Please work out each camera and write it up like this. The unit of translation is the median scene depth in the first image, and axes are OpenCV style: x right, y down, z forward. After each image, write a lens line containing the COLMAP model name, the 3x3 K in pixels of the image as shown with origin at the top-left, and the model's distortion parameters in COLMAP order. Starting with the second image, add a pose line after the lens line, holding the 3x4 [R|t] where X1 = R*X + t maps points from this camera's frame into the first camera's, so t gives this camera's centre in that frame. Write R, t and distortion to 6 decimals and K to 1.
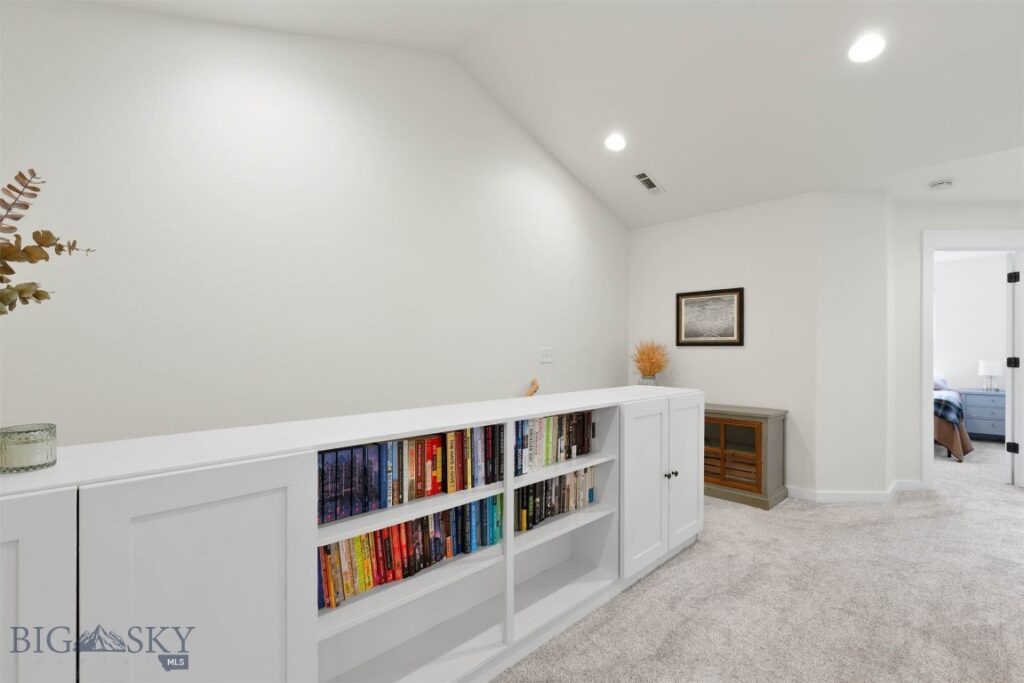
lens RADIAL K [[462.4, 0, 513.5], [0, 462.4, 345.3], [0, 0, 1]] dist [0.010898, -0.002238]
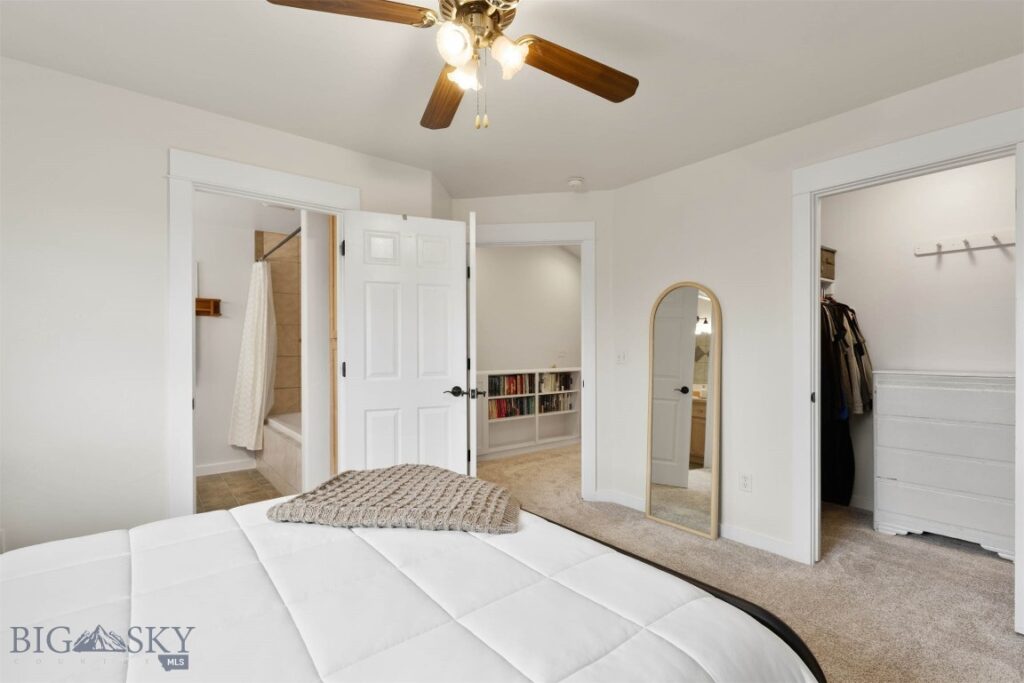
lens RADIAL K [[462.4, 0, 512.6], [0, 462.4, 344.9], [0, 0, 1]] dist [0.010898, -0.002238]
pose [[0.996157, -0.006609, -0.087341, 0.095342], [0.006781, 0.999976, 0.001676, -0.022914], [0.087327, -0.002262, 0.996177, -1.959403]]
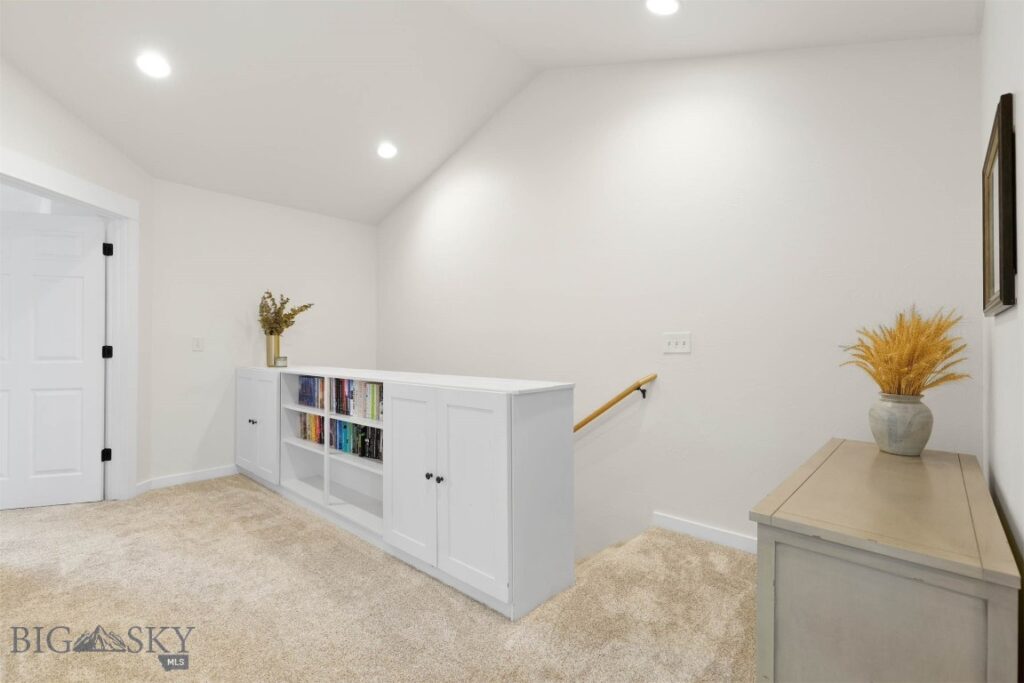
lens RADIAL K [[462.4, 0, 512.4], [0, 462.4, 335.4], [0, 0, 1]] dist [0.010898, -0.002238]
pose [[0.103512, 0.011828, -0.994558, 1.625298], [0.004063, 0.999916, 0.012315, -0.002077], [0.994620, -0.005316, 0.103455, 1.399295]]
